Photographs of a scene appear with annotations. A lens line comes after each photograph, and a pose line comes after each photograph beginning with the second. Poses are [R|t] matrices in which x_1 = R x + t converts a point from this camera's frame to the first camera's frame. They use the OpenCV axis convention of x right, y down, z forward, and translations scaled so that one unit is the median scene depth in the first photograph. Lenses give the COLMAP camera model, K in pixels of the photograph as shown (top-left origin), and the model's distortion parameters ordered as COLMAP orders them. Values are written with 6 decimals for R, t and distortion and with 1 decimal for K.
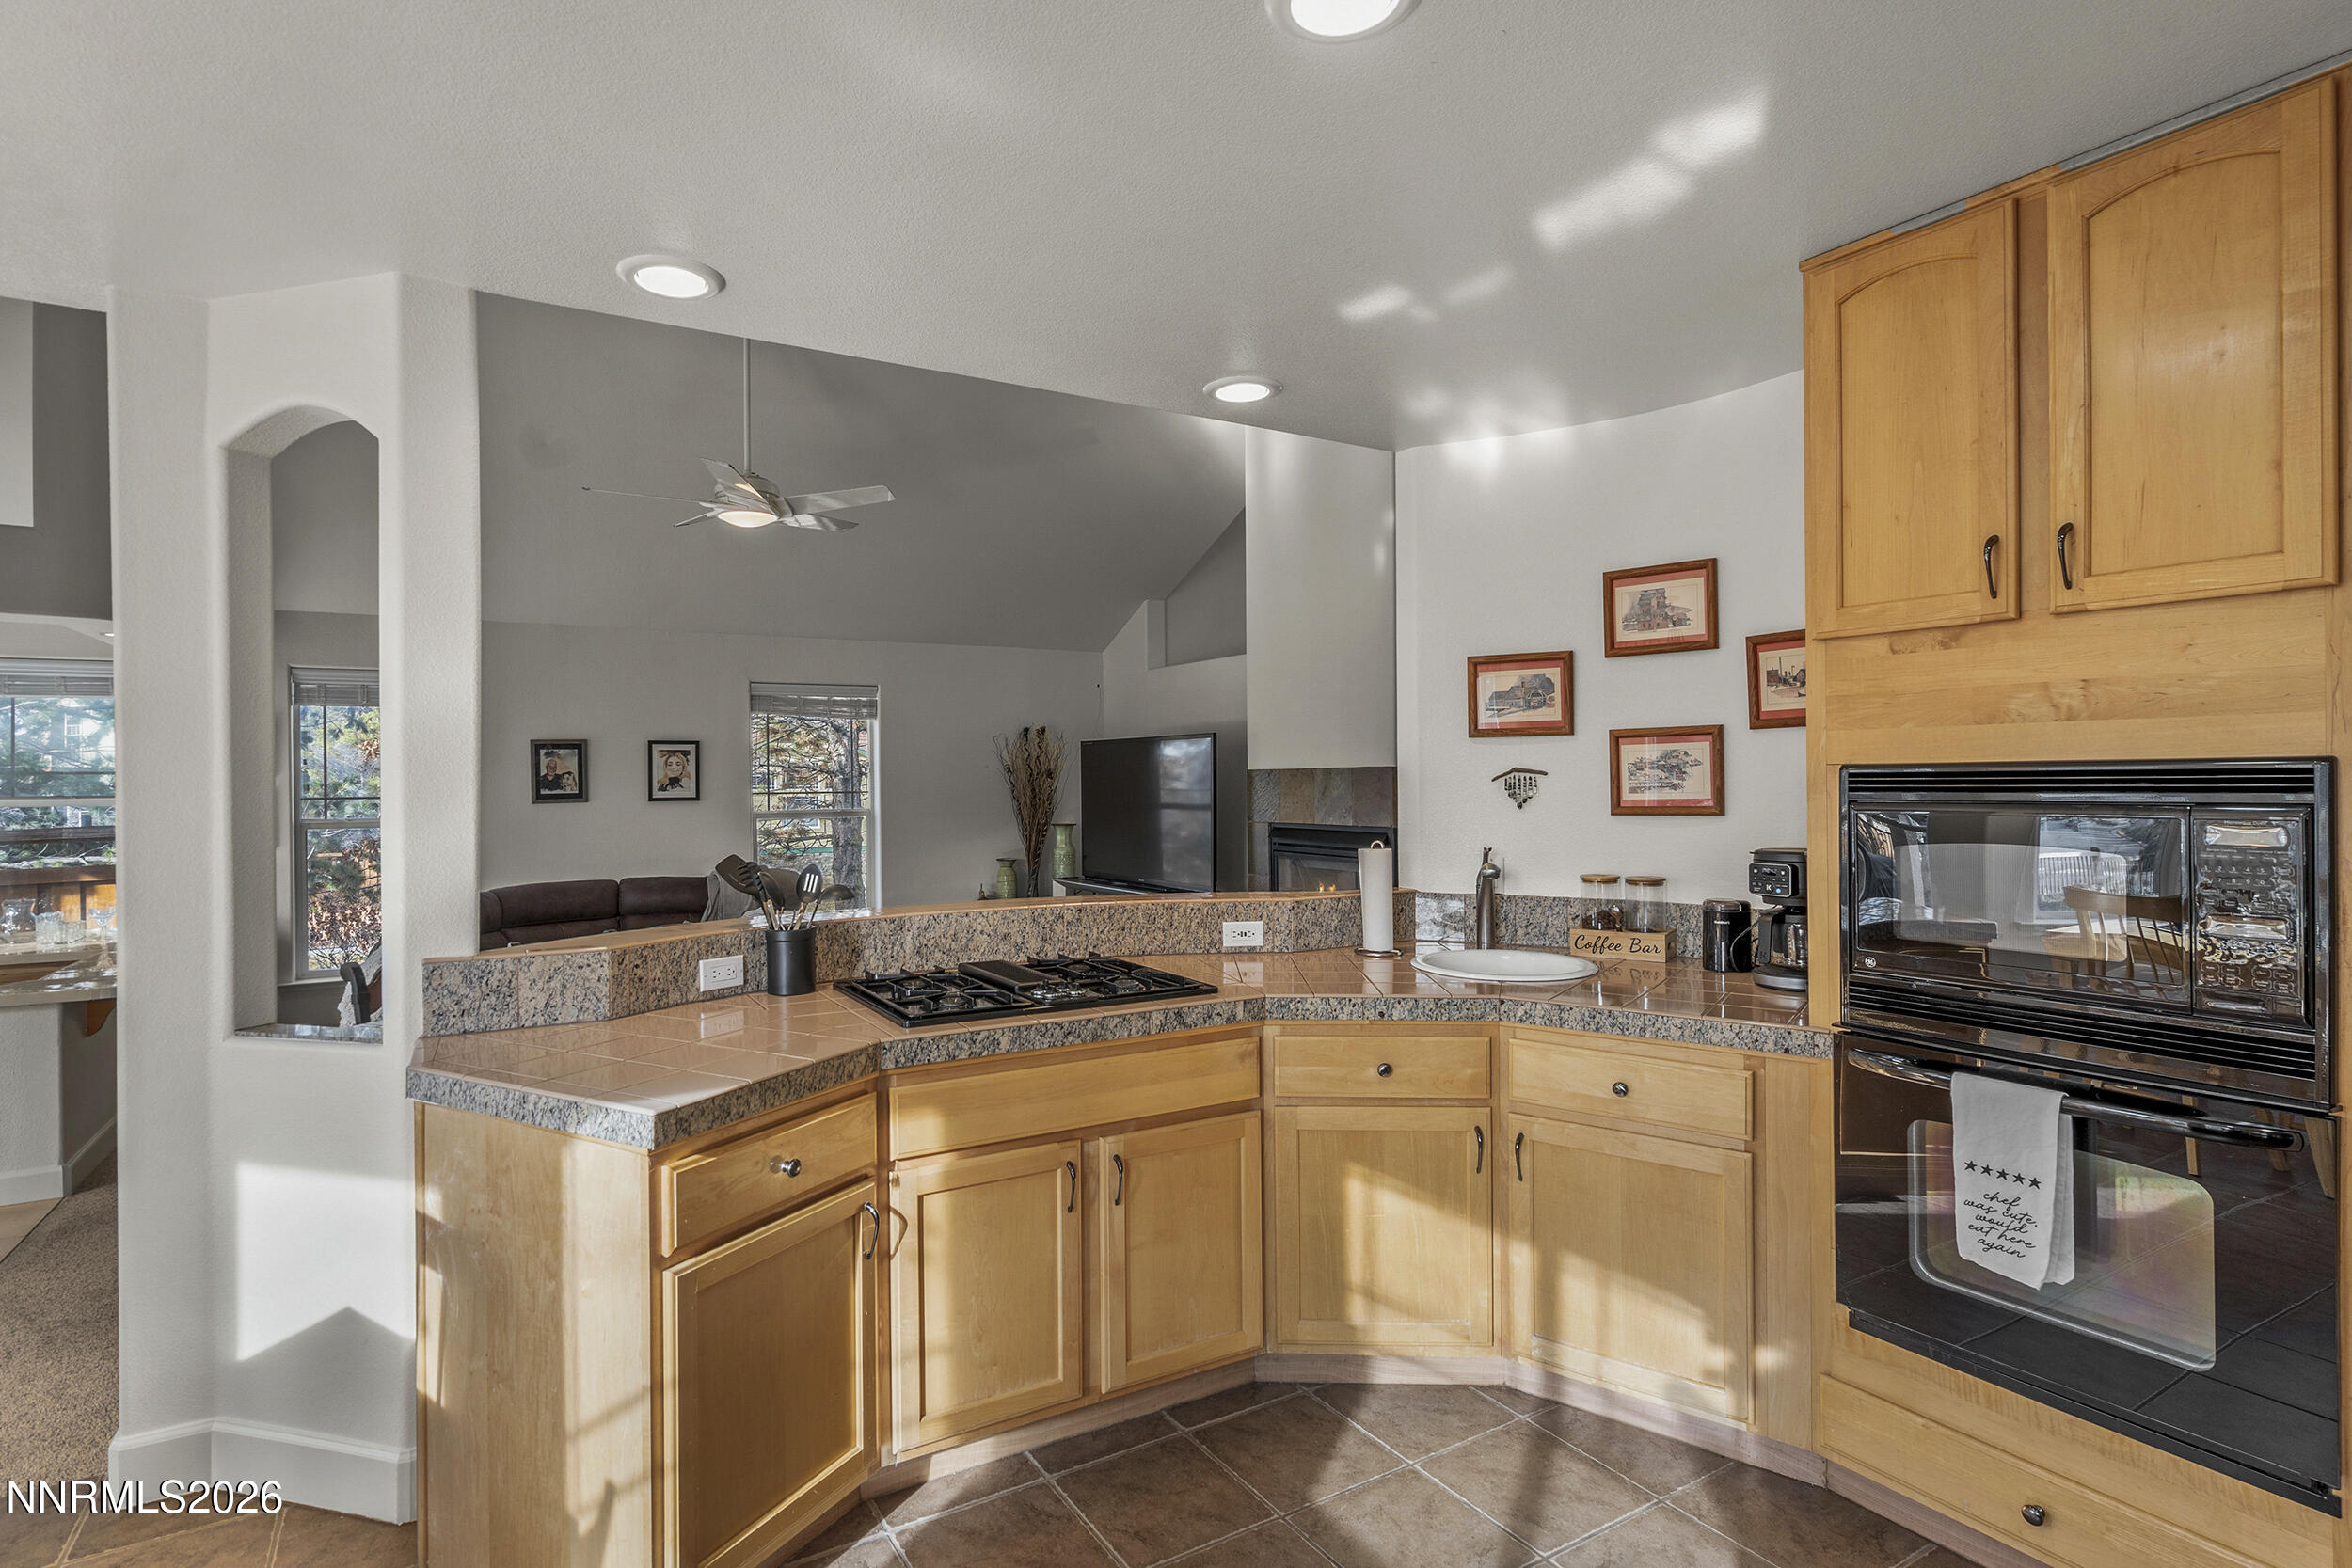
lens RADIAL K [[1194.6, 0, 1173.4], [0, 1194.6, 780.1], [0, 0, 1]] dist [0.004859, 0.000568]
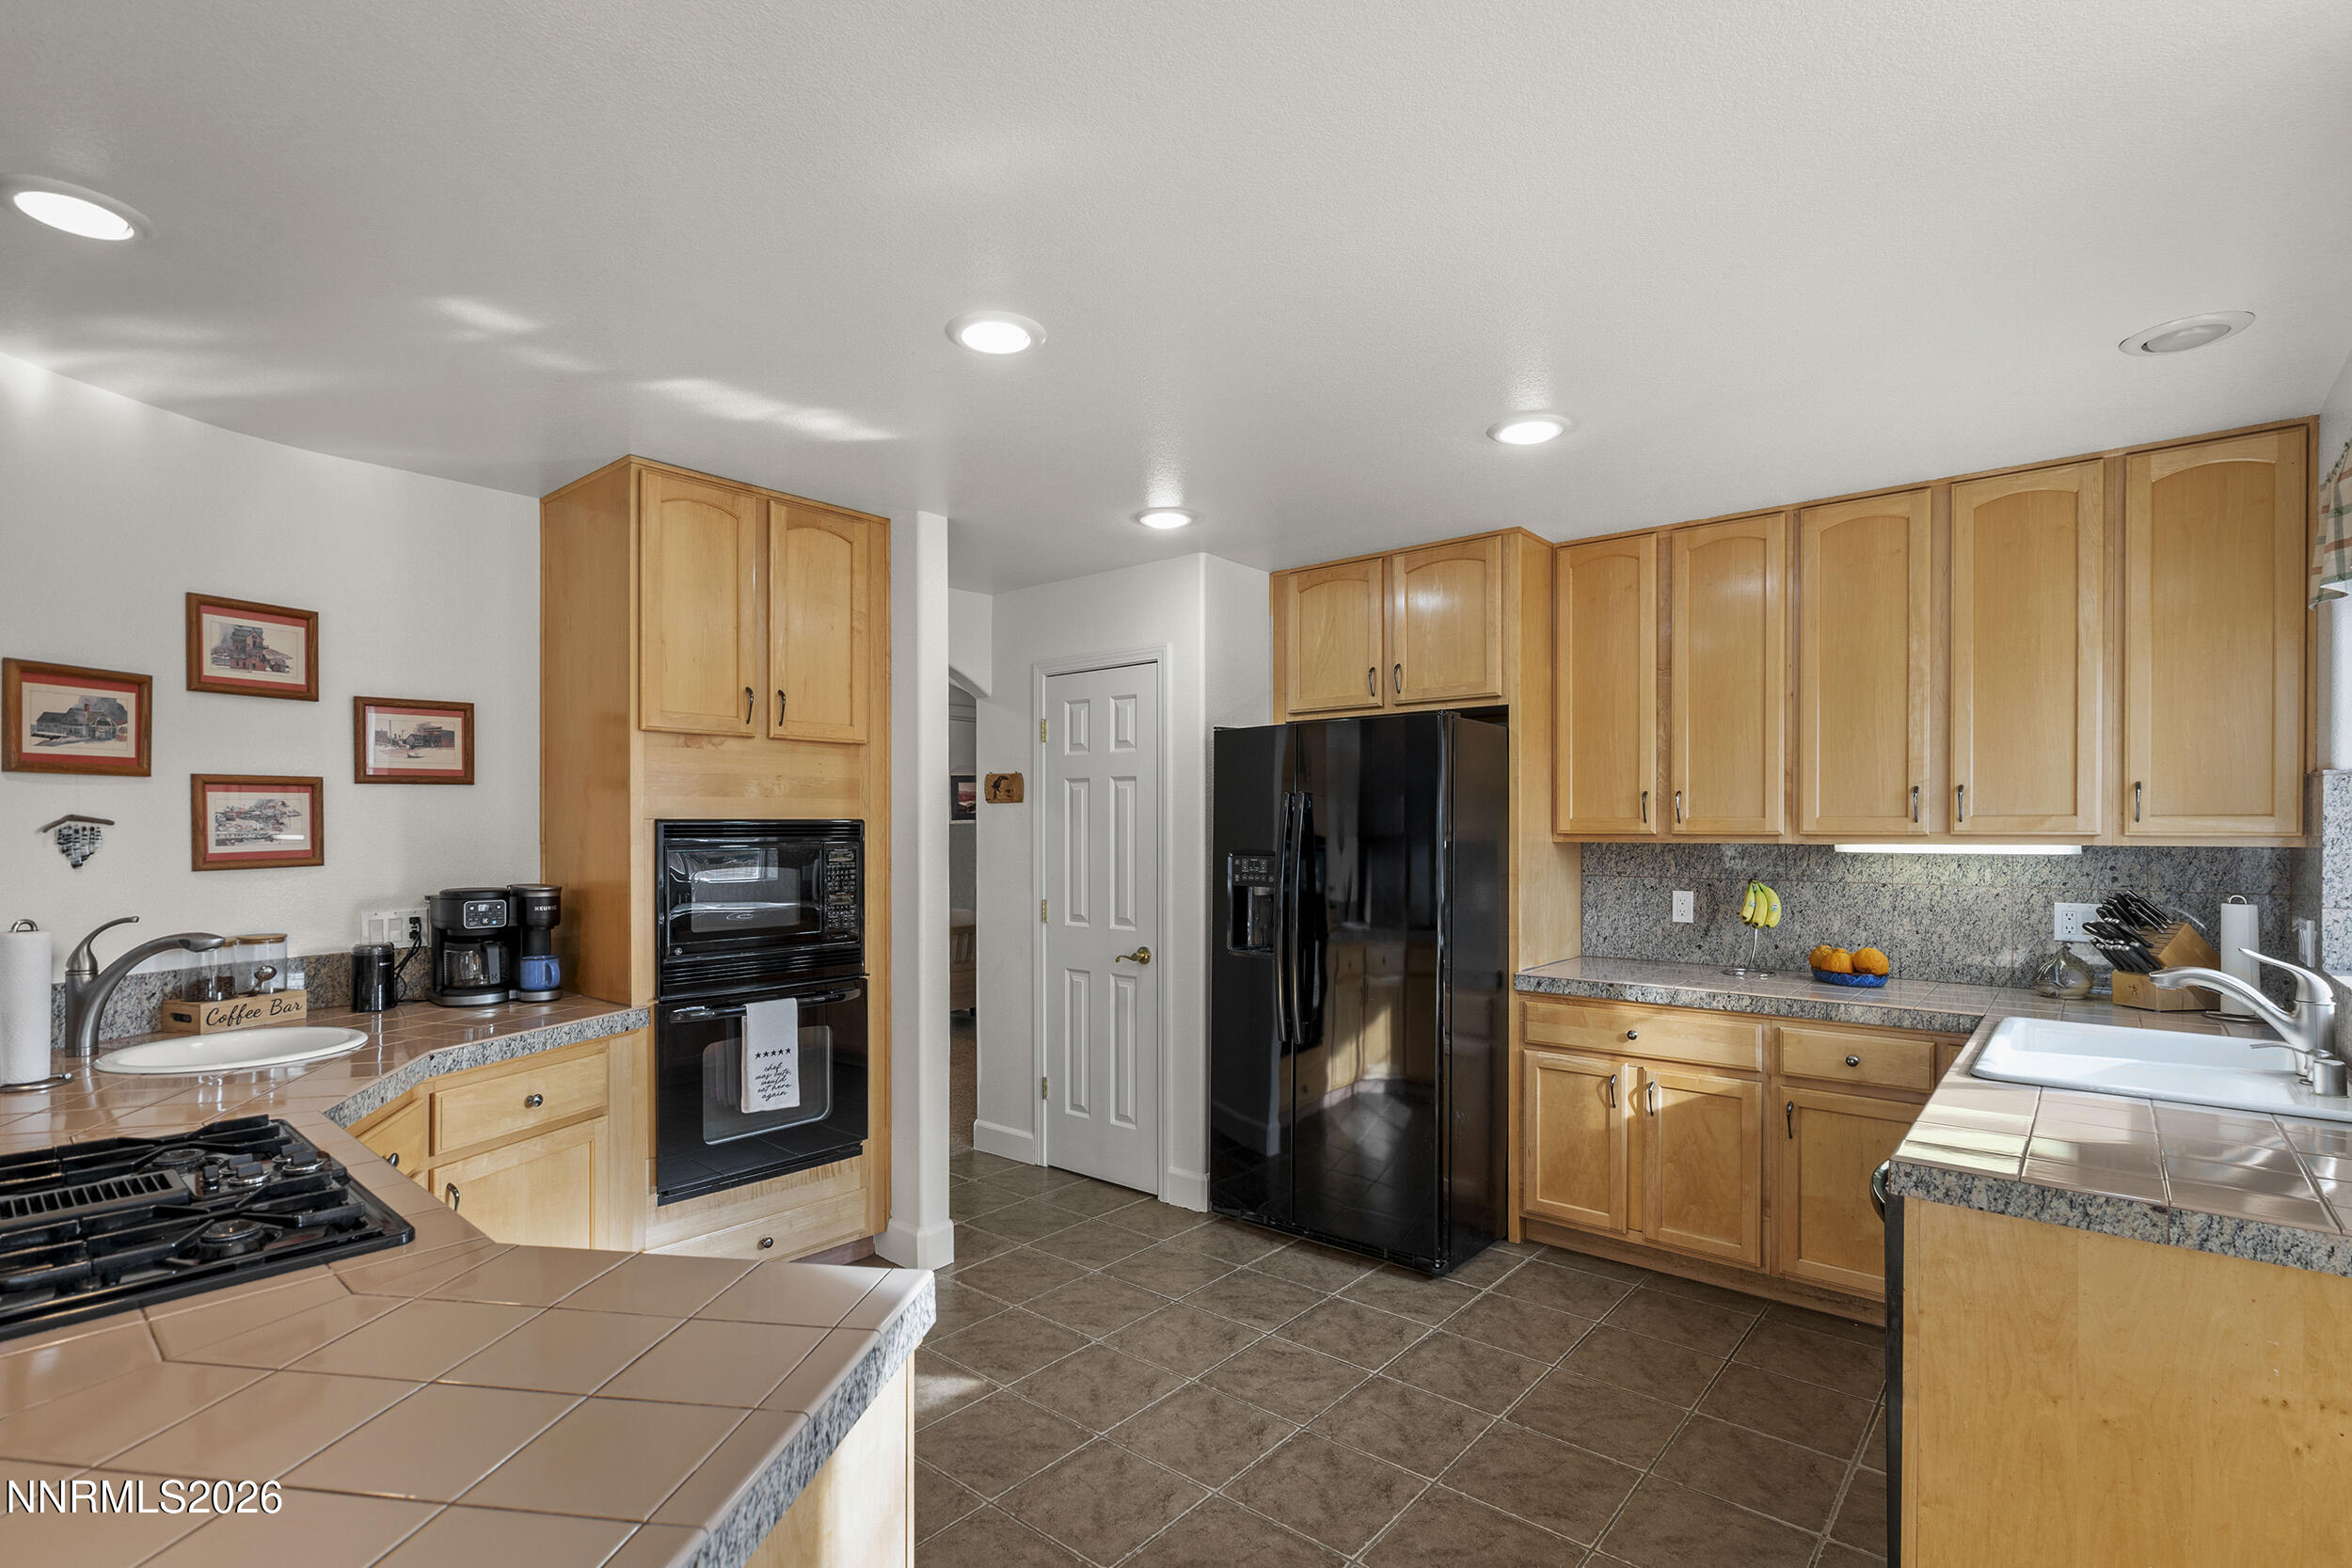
lens RADIAL K [[1070.3, 0, 1117.5], [0, 1070.3, 838.6], [0, 0, 1]] dist [-0.003341, -0.000579]
pose [[-0.276701, -0.000839, 0.960956, -0.592366], [0.007730, 0.999965, 0.003099, 0.008539], [-0.960925, 0.008285, -0.276685, 0.587282]]
